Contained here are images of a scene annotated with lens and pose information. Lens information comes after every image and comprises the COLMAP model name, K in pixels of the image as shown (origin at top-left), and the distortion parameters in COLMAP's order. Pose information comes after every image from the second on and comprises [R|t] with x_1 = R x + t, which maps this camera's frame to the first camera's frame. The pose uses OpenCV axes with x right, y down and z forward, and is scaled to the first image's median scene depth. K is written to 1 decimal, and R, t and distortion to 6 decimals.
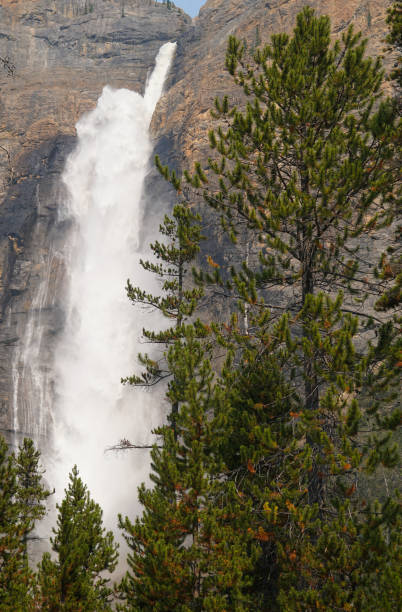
lens RADIAL K [[1356.5, 0, 194.6], [0, 1356.5, 307.2], [0, 0, 1]] dist [0.529157, 0.000000]
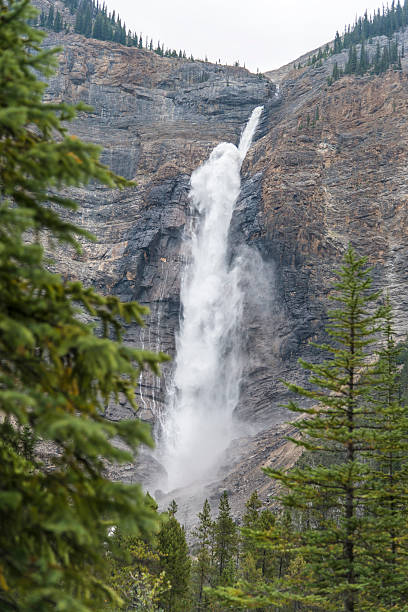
lens RADIAL K [[1182.6, 0, 206.4], [0, 1182.6, 306.6], [0, 0, 1]] dist [0.007603, 0.000000]
pose [[0.996113, 0.048479, -0.073539, 0.028684], [-0.042555, 0.995880, 0.080082, -0.083013], [0.077118, -0.076641, 0.994072, -0.242597]]
